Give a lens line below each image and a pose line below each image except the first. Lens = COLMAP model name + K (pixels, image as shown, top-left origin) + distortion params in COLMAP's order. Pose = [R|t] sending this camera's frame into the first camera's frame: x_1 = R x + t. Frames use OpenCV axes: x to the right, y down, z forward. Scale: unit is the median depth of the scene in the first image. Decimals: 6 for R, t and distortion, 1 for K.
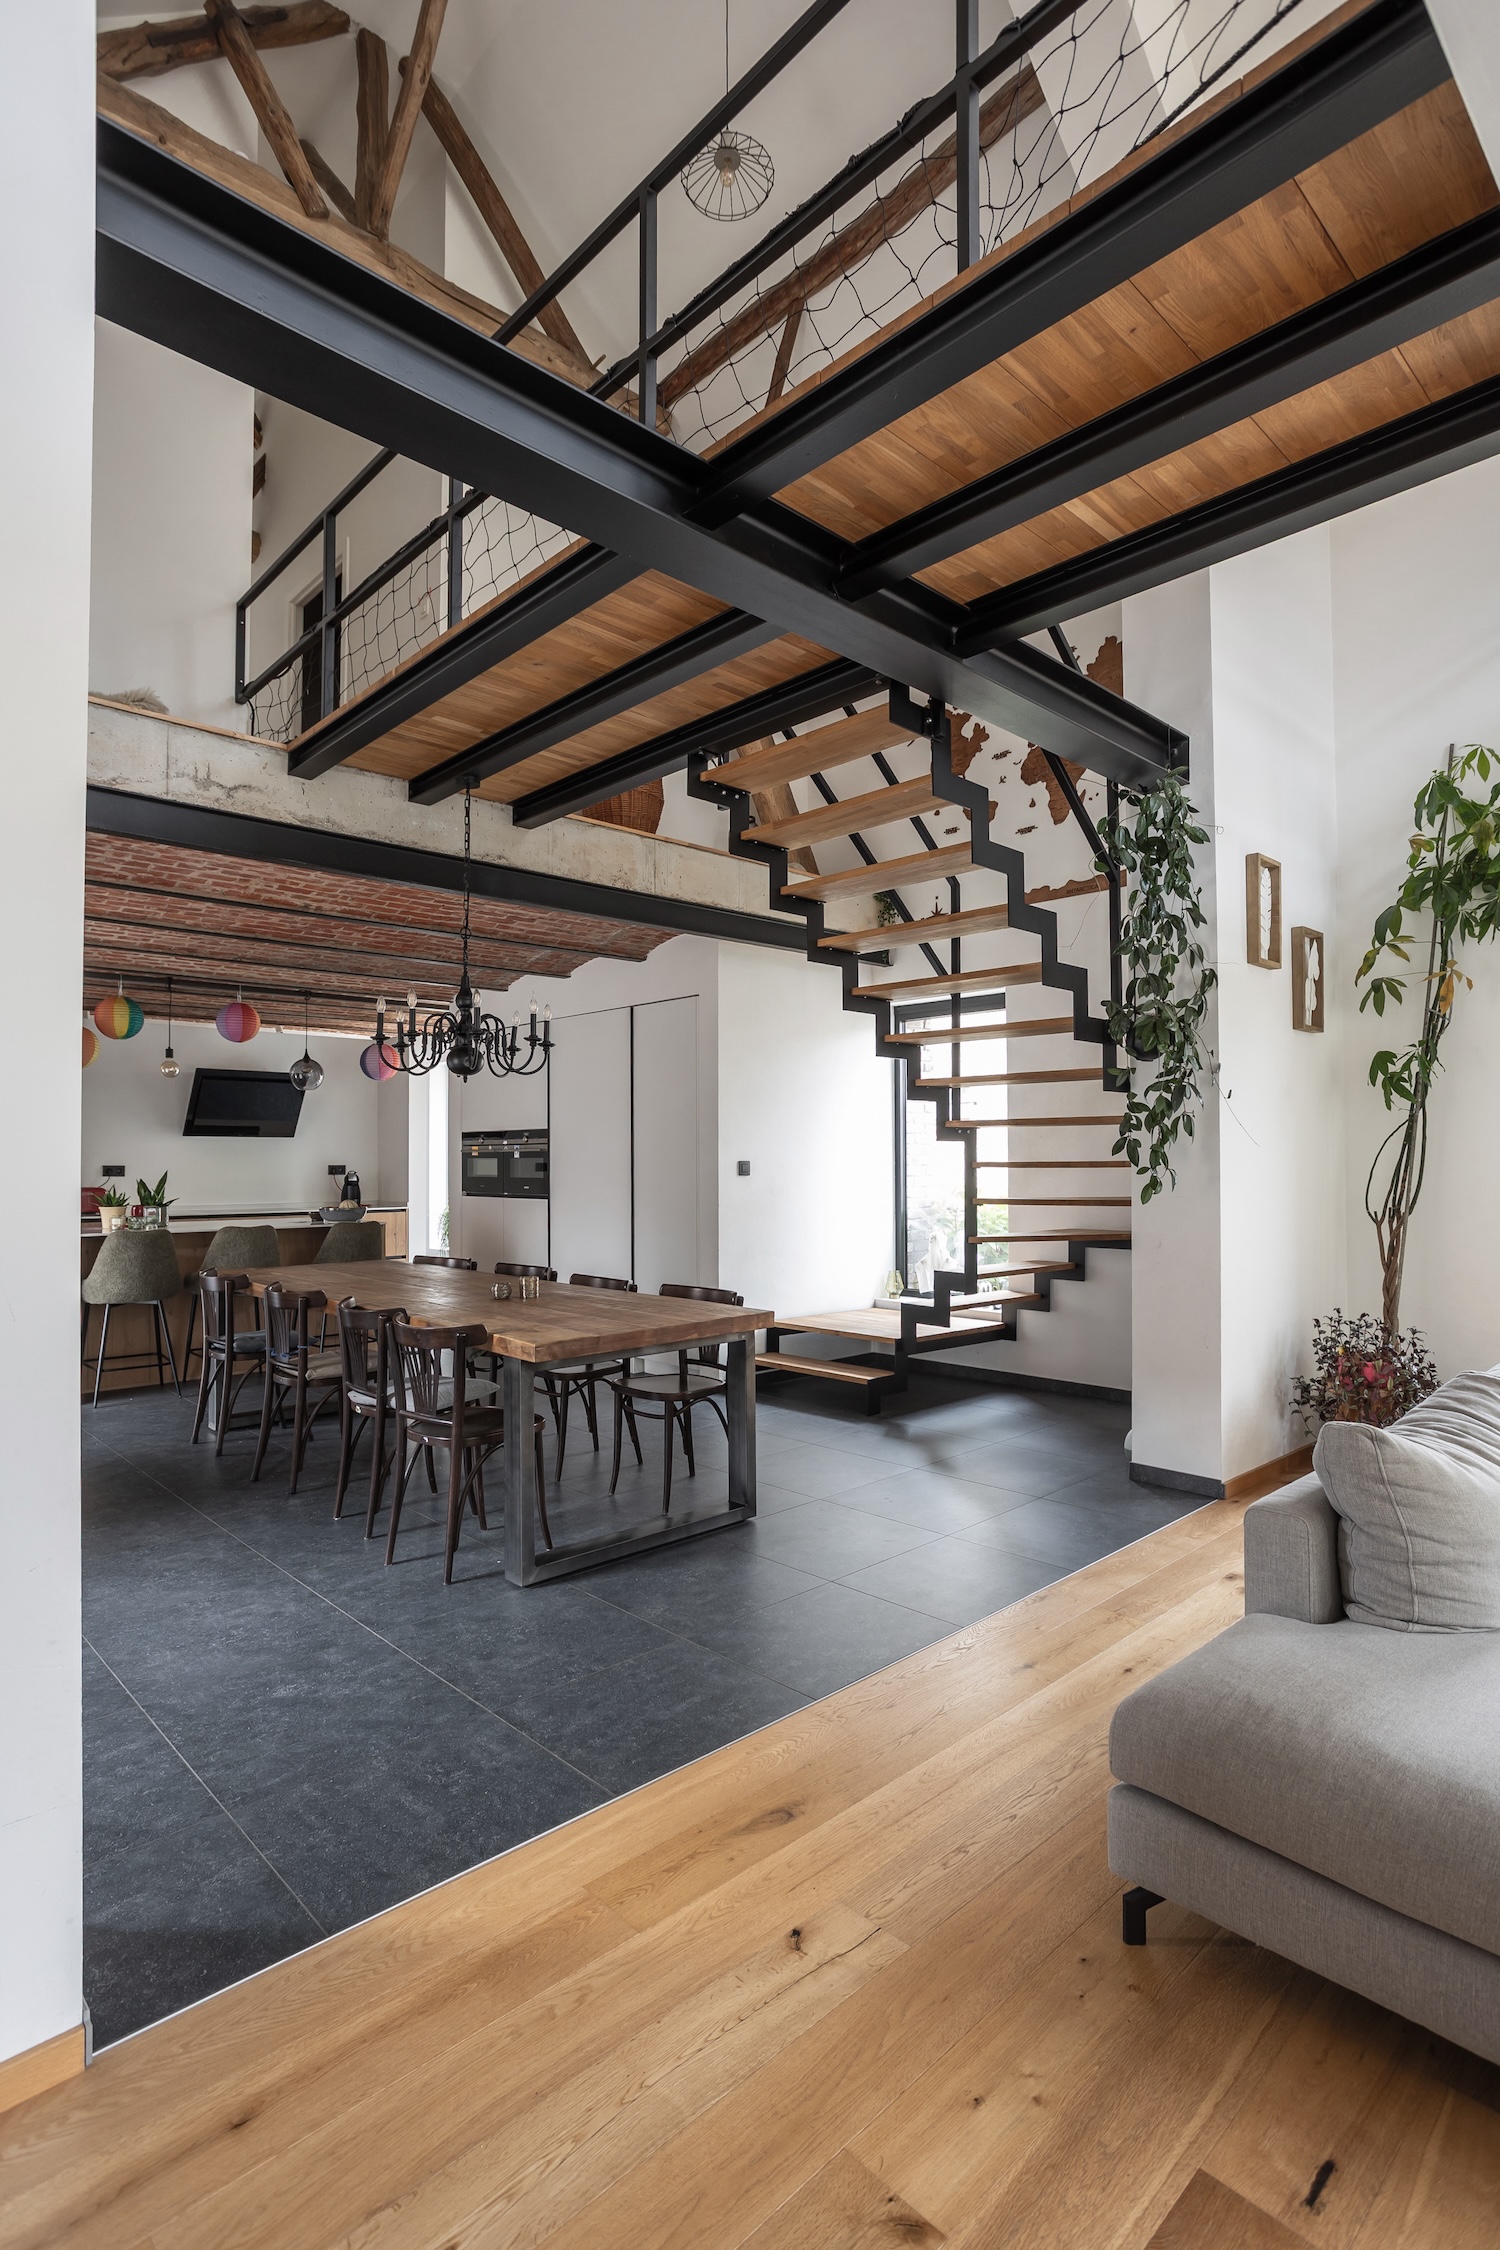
lens RADIAL K [[1157.6, 0, 750.0], [0, 1157.6, 1125.0], [0, 0, 1]] dist [-0.060350, 0.033651]
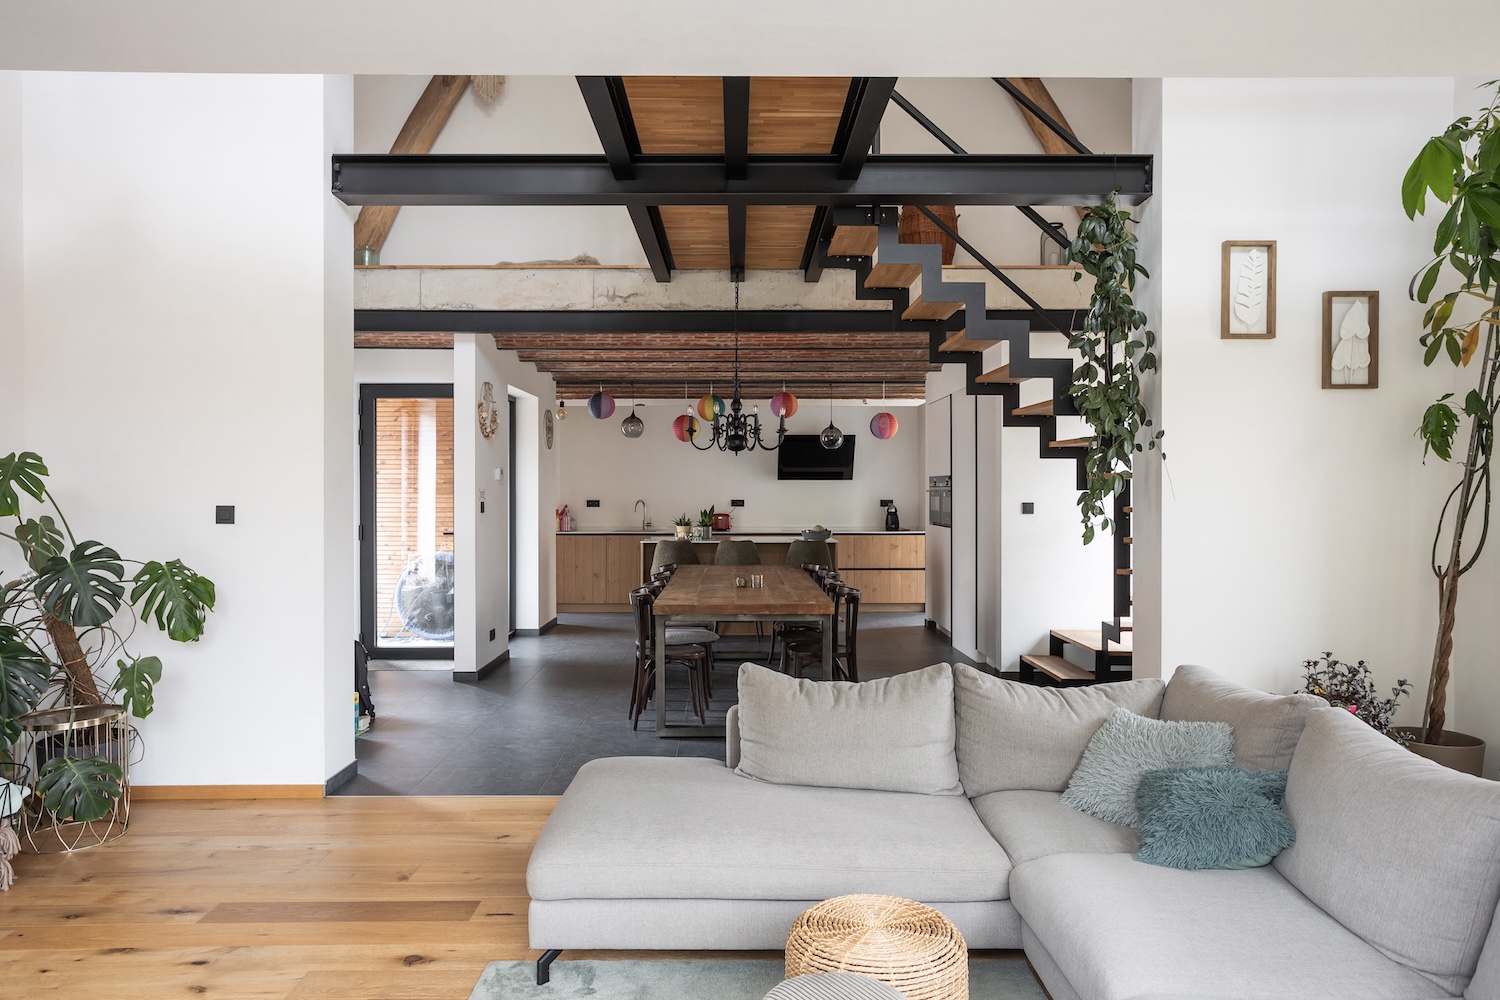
lens RADIAL K [[1103.4, 0, 727.2], [0, 1103.4, 490.3], [0, 0, 1]] dist [0.005498, 0.001121]
pose [[0.704178, 0.004090, -0.710012, 0.763120], [0.021409, 0.999406, 0.026990, -0.027176], [0.709701, -0.034207, 0.703672, -0.110243]]
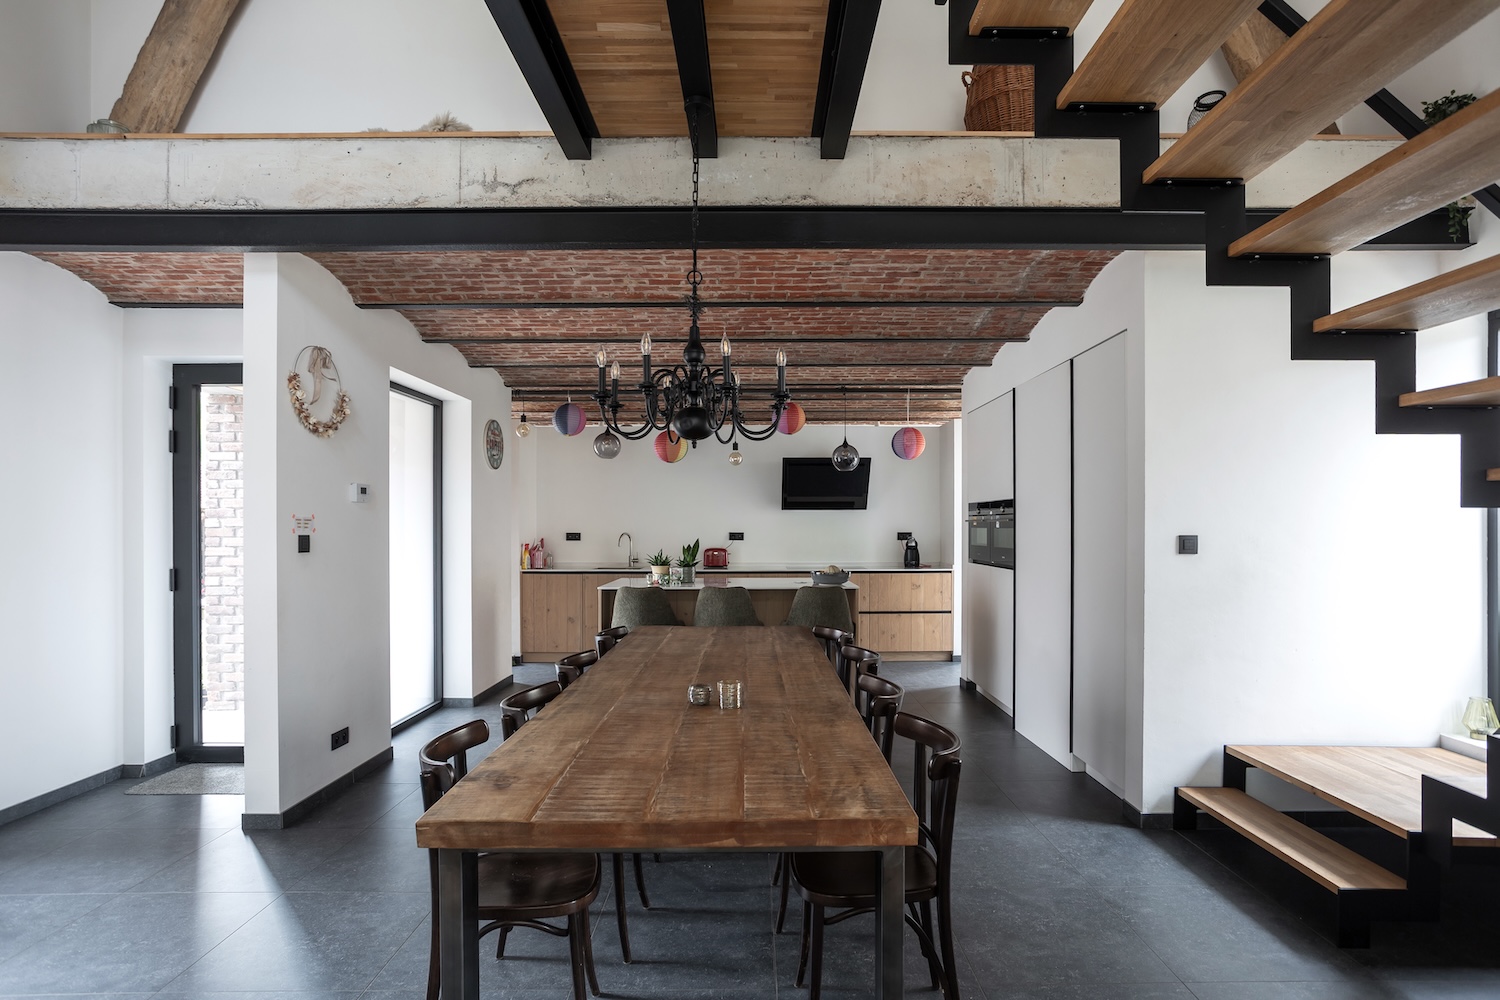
lens RADIAL K [[771.7, 0, 778.7], [0, 771.7, 525.9], [0, 0, 1]] dist [-0.060350, 0.033651]
pose [[0.728191, 0.002734, -0.685369, 0.175491], [0.021285, 0.999419, 0.026601, 0.006821], [0.685044, -0.033959, 0.727710, 0.542812]]
